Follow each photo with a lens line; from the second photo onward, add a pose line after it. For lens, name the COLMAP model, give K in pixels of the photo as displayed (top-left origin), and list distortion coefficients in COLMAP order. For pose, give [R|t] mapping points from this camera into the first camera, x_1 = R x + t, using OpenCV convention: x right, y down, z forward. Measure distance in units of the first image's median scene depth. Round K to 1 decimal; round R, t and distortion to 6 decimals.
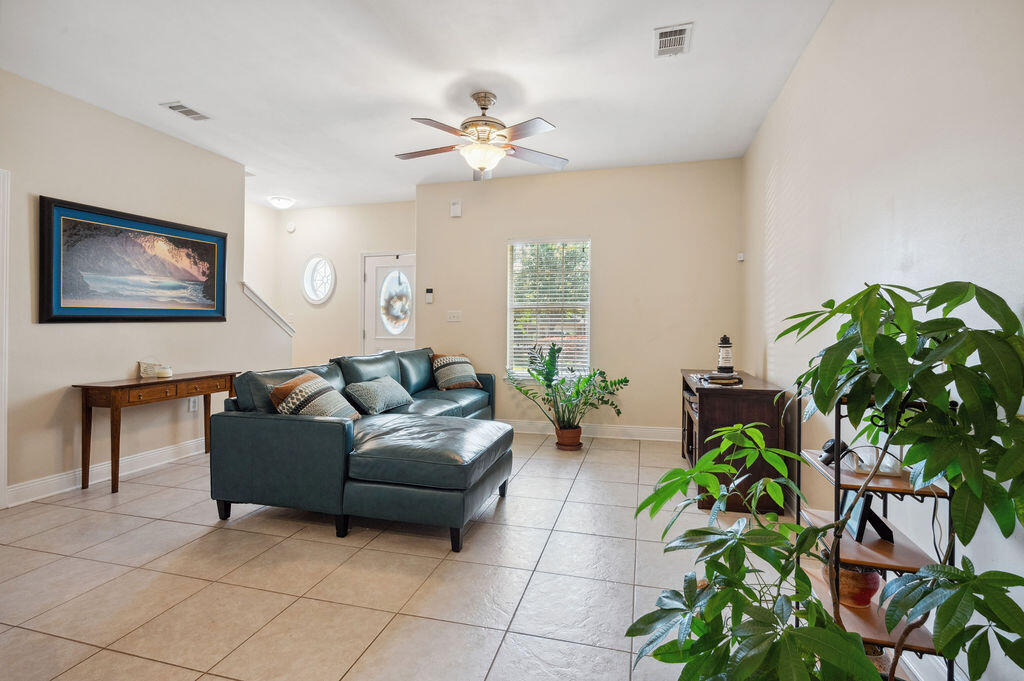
lens RADIAL K [[477.6, 0, 520.9], [0, 477.6, 332.4], [0, 0, 1]] dist [0.001222, 0.000146]
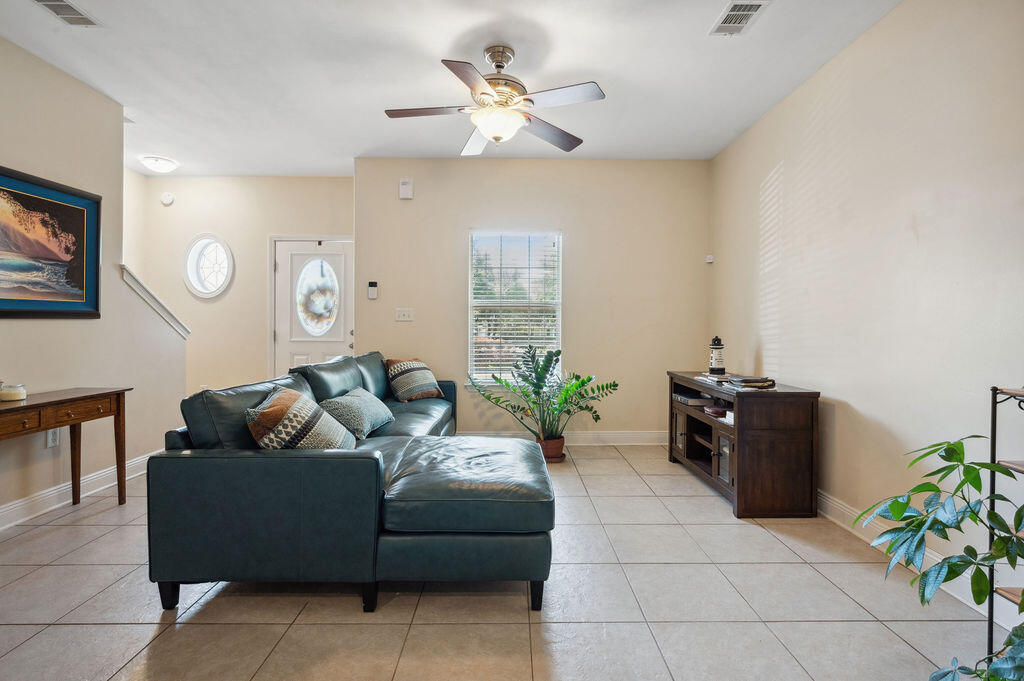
lens RADIAL K [[477.6, 0, 510.1], [0, 477.6, 337.5], [0, 0, 1]] dist [0.001222, 0.000146]
pose [[0.962898, -0.002714, 0.269853, -0.233304], [0.000294, 0.999959, 0.009010, -0.000748], [-0.269867, -0.008596, 0.962859, 0.149930]]
